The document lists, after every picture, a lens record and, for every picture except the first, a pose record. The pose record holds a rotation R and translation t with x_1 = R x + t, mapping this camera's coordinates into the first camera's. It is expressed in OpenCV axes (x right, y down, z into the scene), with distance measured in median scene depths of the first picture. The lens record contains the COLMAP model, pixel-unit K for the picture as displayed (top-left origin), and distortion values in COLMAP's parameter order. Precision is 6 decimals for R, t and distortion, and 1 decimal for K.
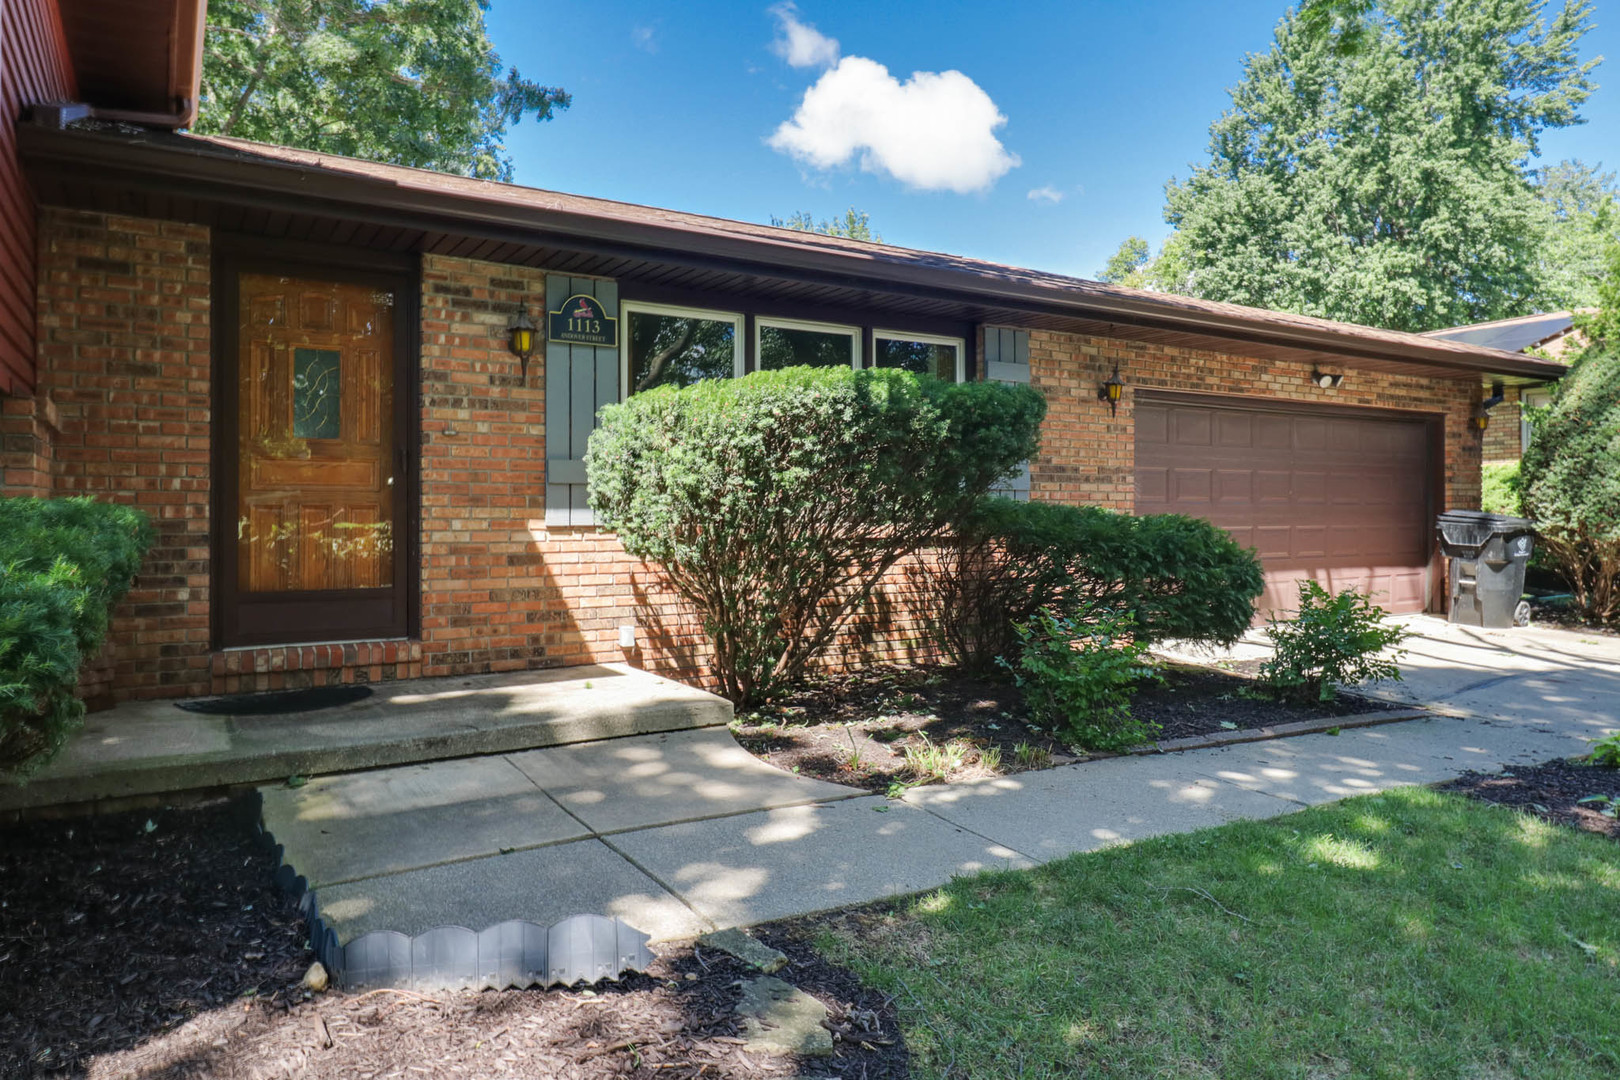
lens RADIAL K [[1056.6, 0, 841.4], [0, 1056.6, 538.8], [0, 0, 1]] dist [-0.005627, -0.005129]
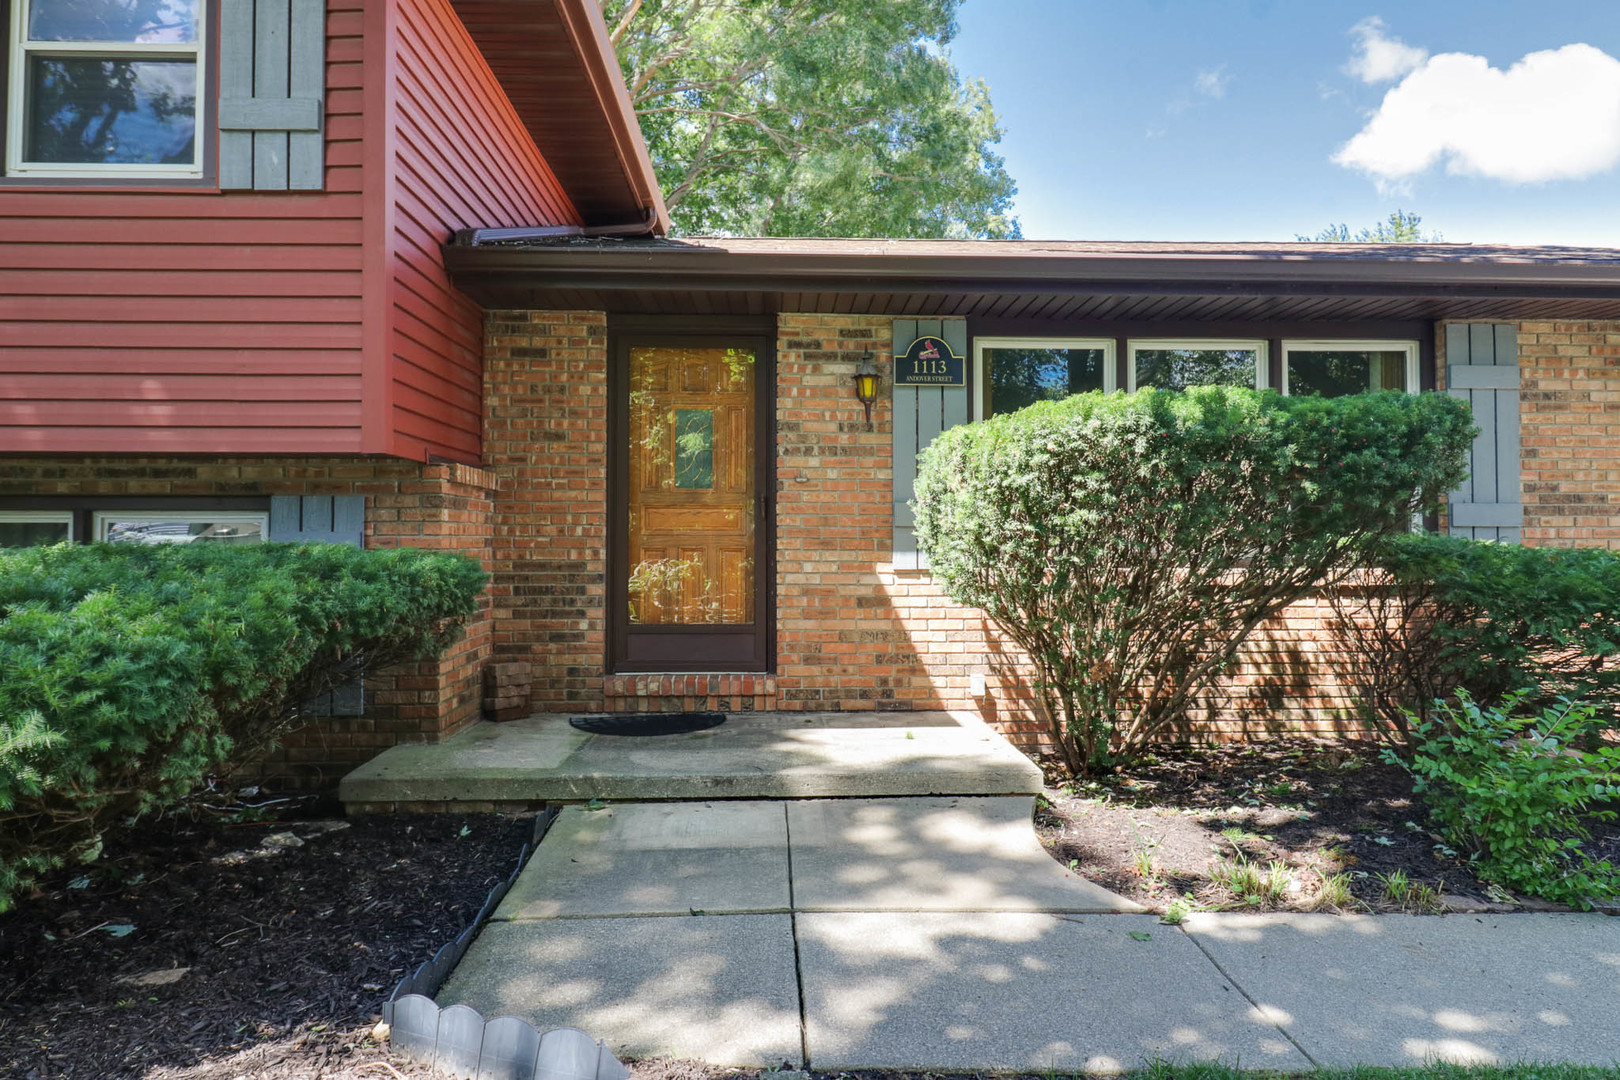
lens RADIAL K [[1002.5, 0, 810.0], [0, 1002.5, 540.0], [0, 0, 1]] dist [-0.001893, -0.012312]
pose [[0.860768, -0.001596, -0.508995, 0.140071], [-0.013403, 0.999577, -0.025799, -0.014327], [0.508821, 0.029029, 0.860383, 0.142150]]
